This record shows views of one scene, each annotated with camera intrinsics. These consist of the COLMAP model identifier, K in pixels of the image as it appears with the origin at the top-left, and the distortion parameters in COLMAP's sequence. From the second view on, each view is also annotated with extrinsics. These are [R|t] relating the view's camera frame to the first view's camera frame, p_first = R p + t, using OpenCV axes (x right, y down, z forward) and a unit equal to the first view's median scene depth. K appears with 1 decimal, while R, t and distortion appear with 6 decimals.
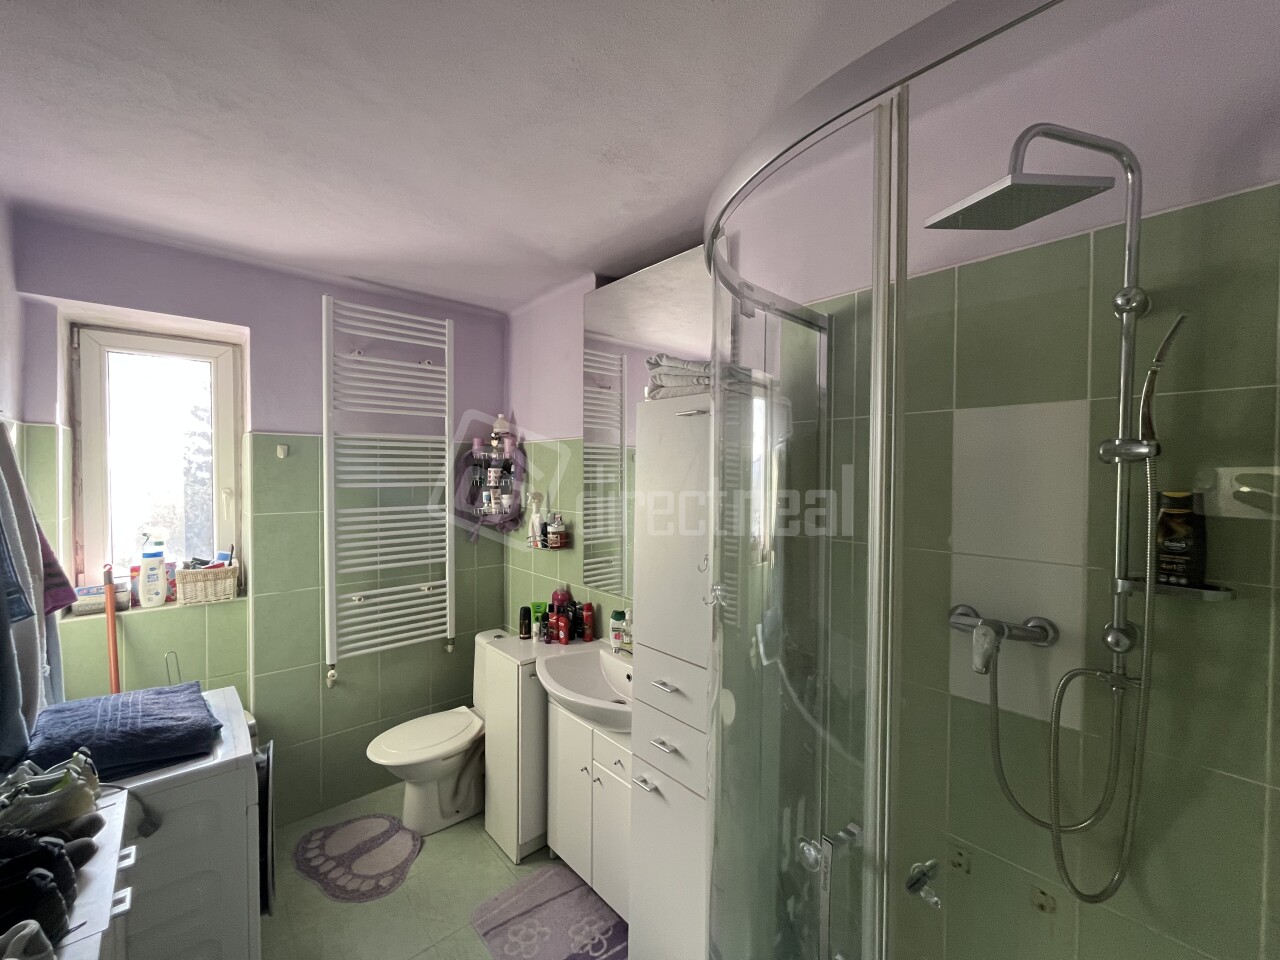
lens RADIAL K [[515.7, 0, 640.6], [0, 515.7, 479.6], [0, 0, 1]] dist [-0.002511, -0.000662]
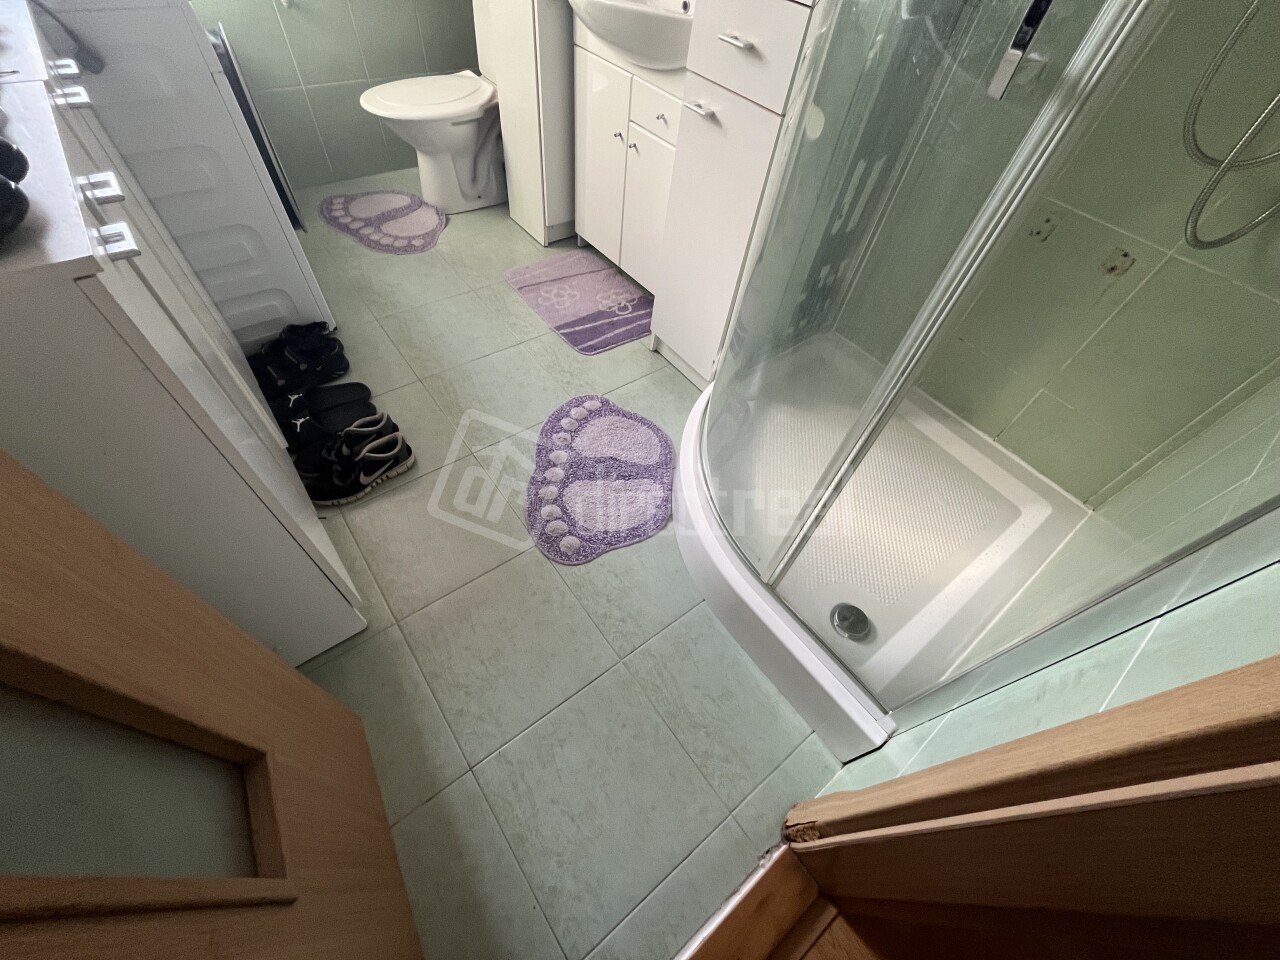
lens RADIAL K [[515.7, 0, 639.6], [0, 515.7, 482.5], [0, 0, 1]] dist [-0.002511, -0.000662]
pose [[0.992966, 0.117371, 0.015572, -0.019304], [-0.085686, 0.621604, 0.778631, 0.233819], [0.081709, -0.774488, 0.627289, 0.028407]]
